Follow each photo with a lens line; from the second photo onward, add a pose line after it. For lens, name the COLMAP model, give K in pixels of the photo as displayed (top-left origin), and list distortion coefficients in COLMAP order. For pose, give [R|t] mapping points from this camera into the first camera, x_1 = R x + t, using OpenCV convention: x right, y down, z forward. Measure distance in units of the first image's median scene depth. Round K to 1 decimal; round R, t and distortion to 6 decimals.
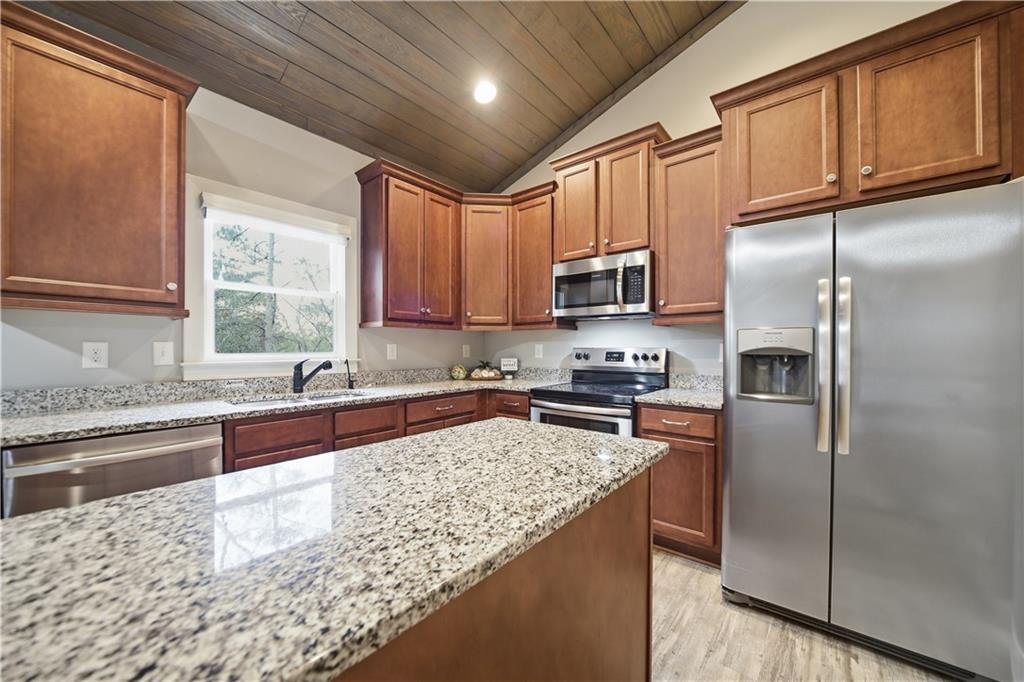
lens RADIAL K [[376.1, 0, 514.8], [0, 376.1, 351.2], [0, 0, 1]] dist [-0.015449, 0.000563]
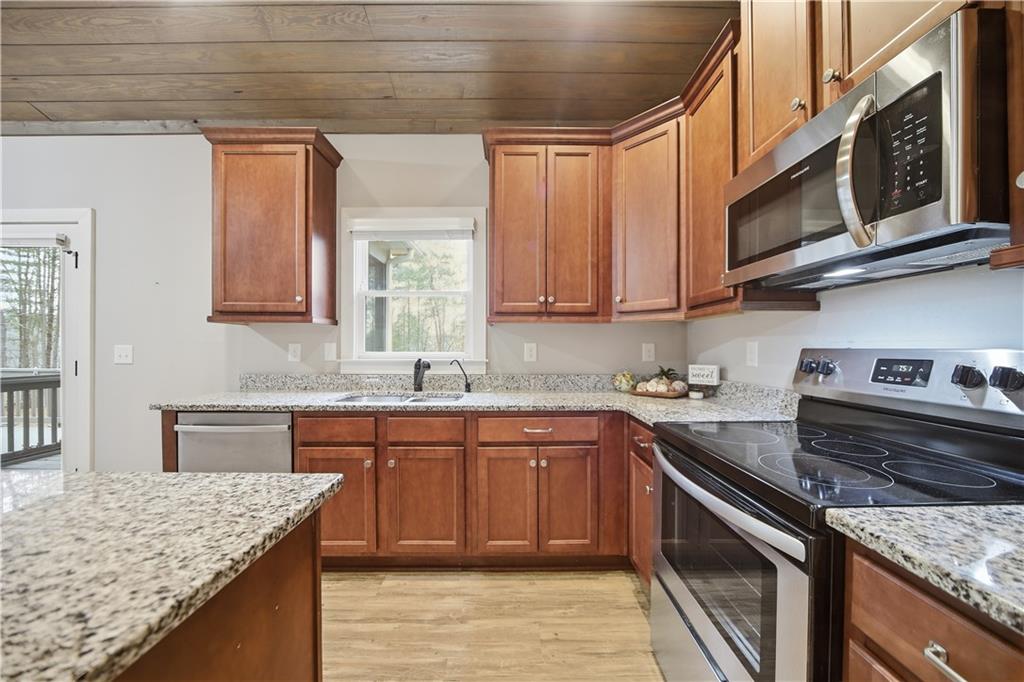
lens RADIAL K [[360.2, 0, 514.1], [0, 360.2, 349.4], [0, 0, 1]] dist [-0.014890, 0.000967]
pose [[0.641664, 0.005683, -0.766965, 0.319746], [-0.007491, 0.999971, 0.001142, -0.005995], [0.766949, 0.005012, 0.641688, 0.519037]]
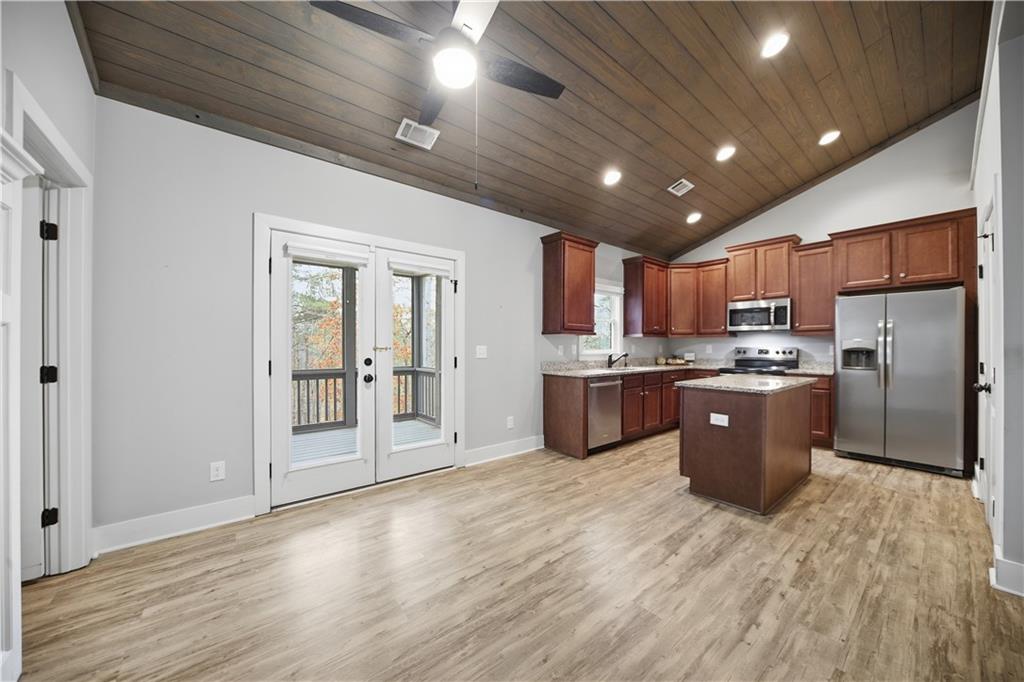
lens RADIAL K [[360.2, 0, 513.2], [0, 360.2, 346.7], [0, 0, 1]] dist [-0.014890, 0.000967]
pose [[0.980480, 0.000794, -0.196618, -0.658536], [-0.002078, 0.999978, -0.006324, 0.002733], [0.196609, 0.006609, 0.980460, -1.066159]]
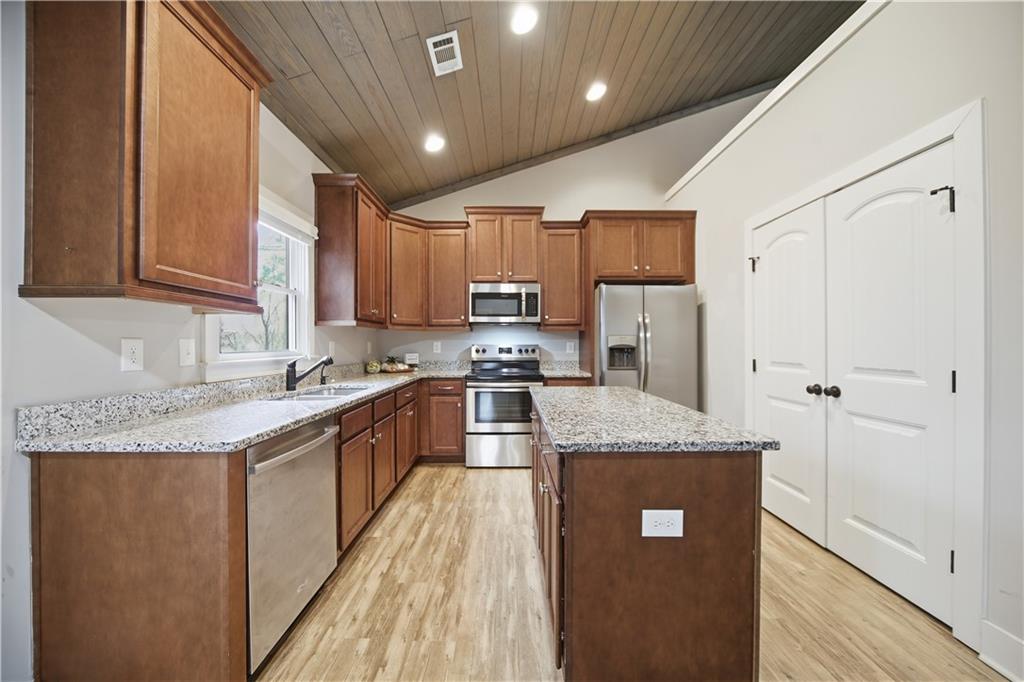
lens RADIAL K [[360.2, 0, 513.6], [0, 360.2, 345.8], [0, 0, 1]] dist [-0.014890, 0.000967]
pose [[0.763045, -0.004038, 0.646333, -0.680589], [0.006814, 0.999975, -0.001797, -0.001794], [-0.646309, 0.005776, 0.763054, -0.103194]]
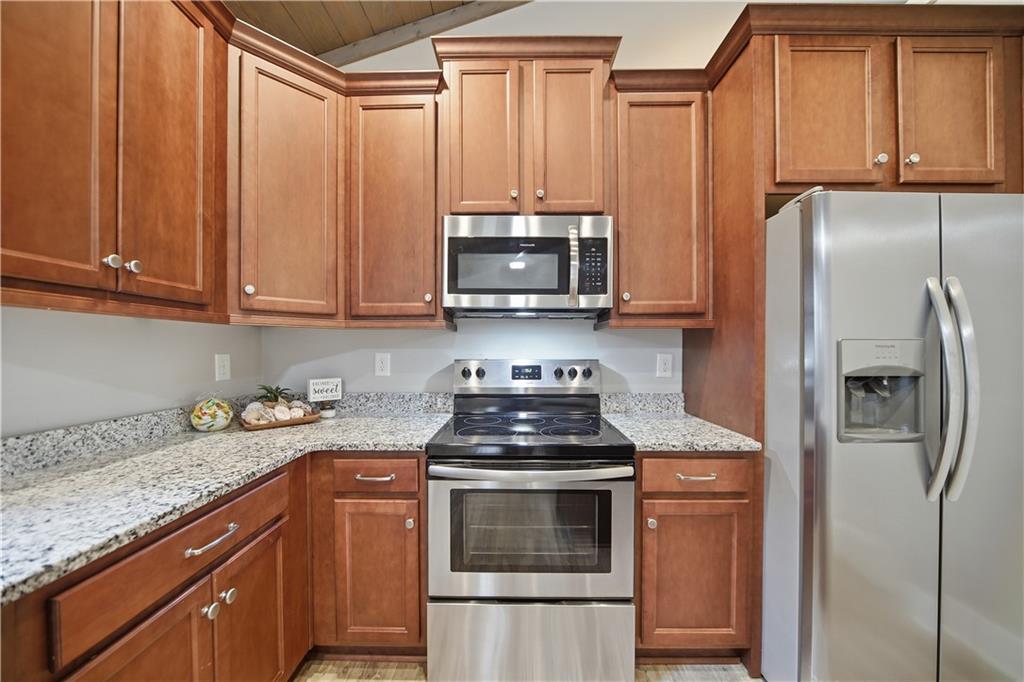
lens RADIAL K [[360.2, 0, 512.3], [0, 360.2, 351.0], [0, 0, 1]] dist [-0.014890, 0.000967]
pose [[0.779345, -0.004396, 0.626580, -0.176306], [0.005827, 0.999983, -0.000231, -0.026465], [-0.626568, 0.003831, 0.779357, 0.561665]]
